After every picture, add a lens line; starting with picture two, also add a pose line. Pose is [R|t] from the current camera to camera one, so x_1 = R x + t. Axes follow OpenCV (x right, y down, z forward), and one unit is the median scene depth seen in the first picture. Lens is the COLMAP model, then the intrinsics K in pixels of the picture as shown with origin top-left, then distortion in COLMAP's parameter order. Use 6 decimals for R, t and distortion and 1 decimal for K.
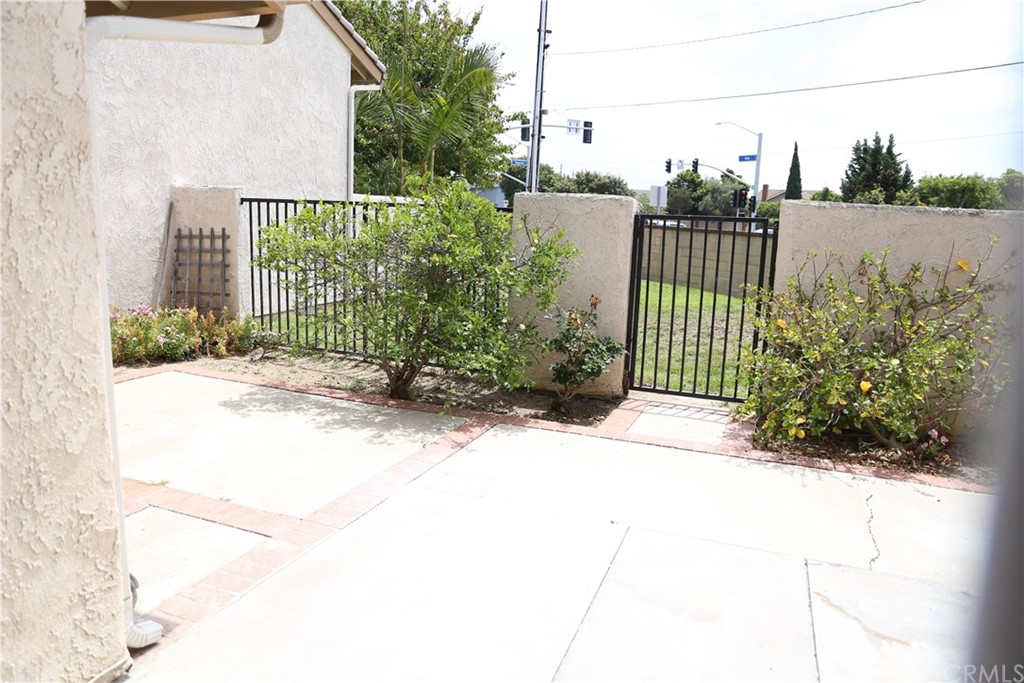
lens RADIAL K [[699.3, 0, 509.1], [0, 699.3, 344.2], [0, 0, 1]] dist [-0.117289, 0.098329]
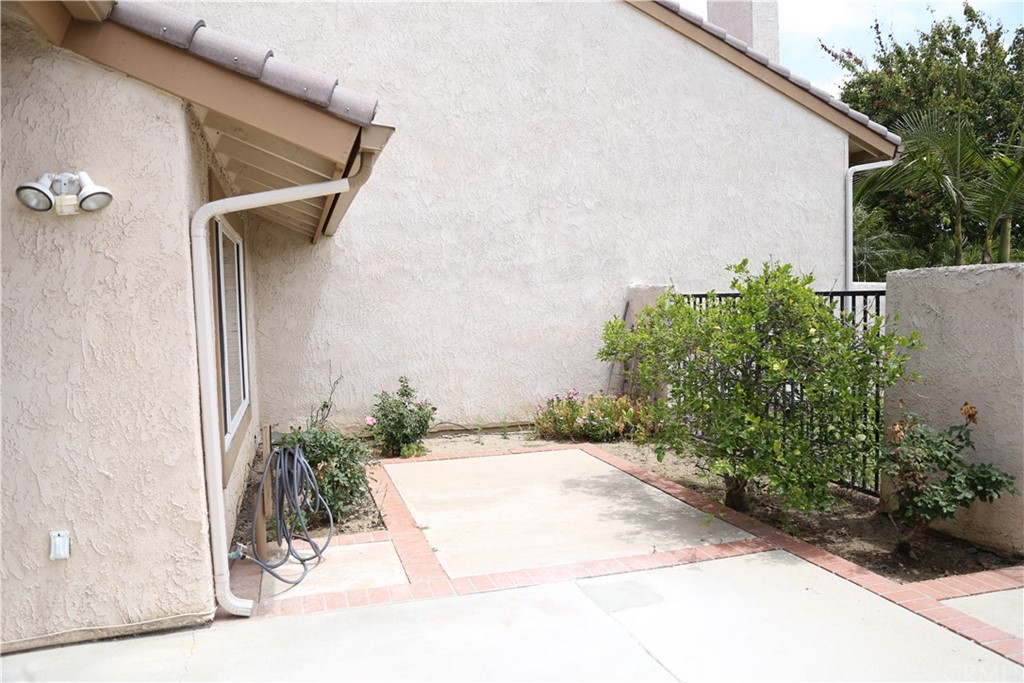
lens RADIAL K [[699.3, 0, 509.1], [0, 699.3, 344.2], [0, 0, 1]] dist [-0.117289, 0.098329]
pose [[0.612609, -0.007977, -0.790346, 0.376012], [-0.099933, 0.991142, -0.087464, -0.021797], [0.784043, 0.132563, 0.606385, 0.194548]]
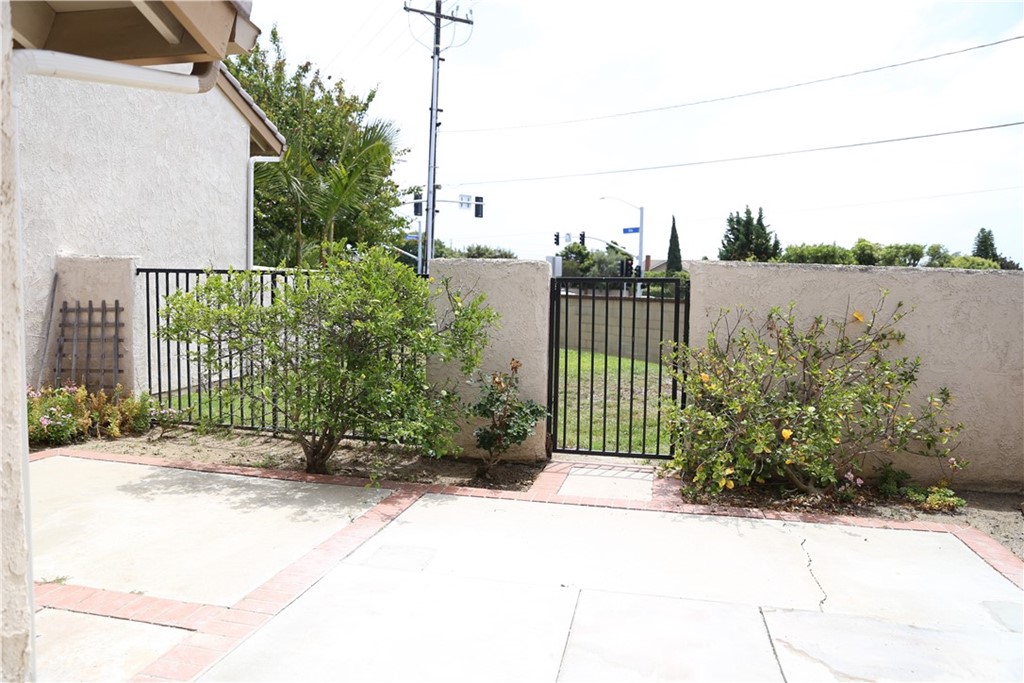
lens RADIAL K [[699.3, 0, 509.1], [0, 699.3, 344.2], [0, 0, 1]] dist [-0.117289, 0.098329]
pose [[0.988047, -0.028468, 0.151505, -0.036085], [0.044086, 0.993935, -0.100748, 0.009308], [-0.147718, 0.106223, 0.983309, 0.016651]]
